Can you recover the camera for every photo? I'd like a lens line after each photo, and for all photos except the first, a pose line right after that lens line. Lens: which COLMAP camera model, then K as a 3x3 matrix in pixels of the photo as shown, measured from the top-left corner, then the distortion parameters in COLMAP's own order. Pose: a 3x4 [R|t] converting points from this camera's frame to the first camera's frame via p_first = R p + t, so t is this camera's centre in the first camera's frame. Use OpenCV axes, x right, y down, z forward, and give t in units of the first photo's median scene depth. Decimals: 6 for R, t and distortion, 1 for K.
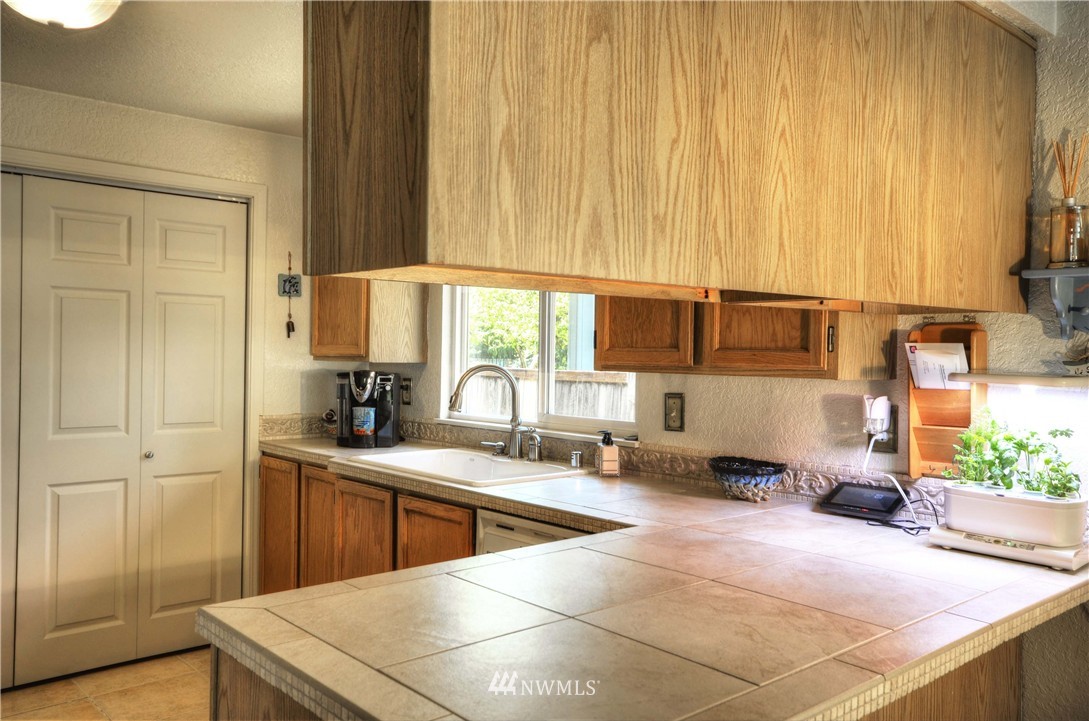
lens RADIAL K [[870.4, 0, 544.5], [0, 870.4, 358.9], [0, 0, 1]] dist [-0.001717, -0.000449]
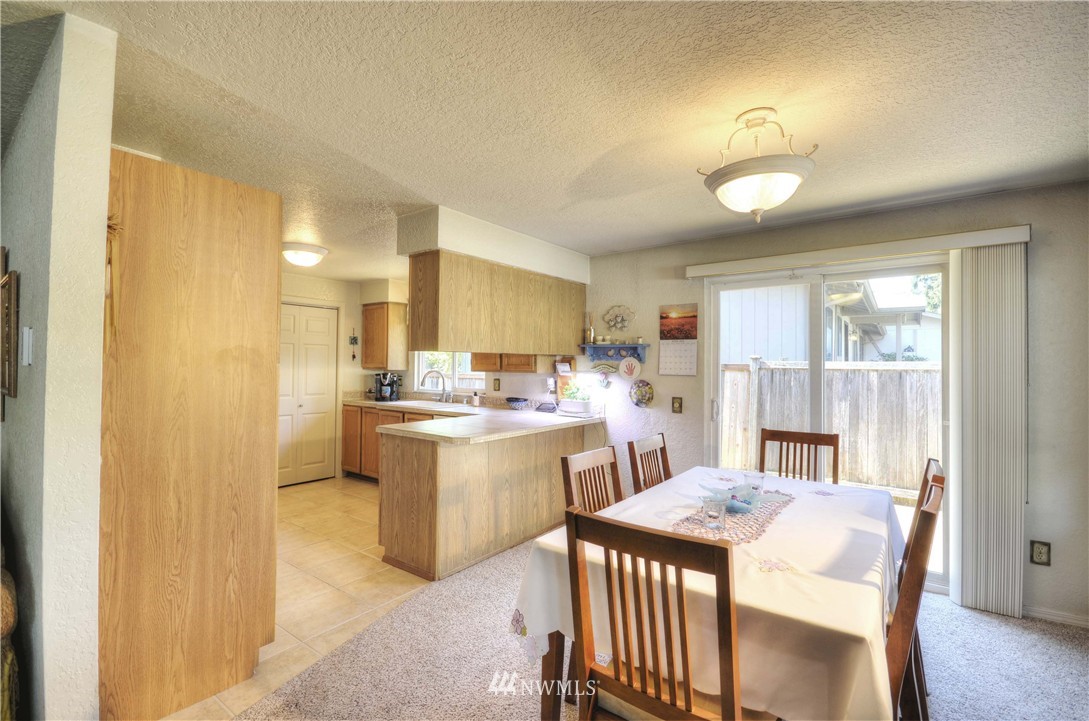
lens RADIAL K [[481.1, 0, 543.0], [0, 481.1, 360.2], [0, 0, 1]] dist [-0.005061, -0.004251]
pose [[0.980754, -0.003301, 0.195220, -0.024223], [0.006538, 0.999852, -0.015937, 0.001089], [-0.195139, 0.016907, 0.980630, -0.687719]]
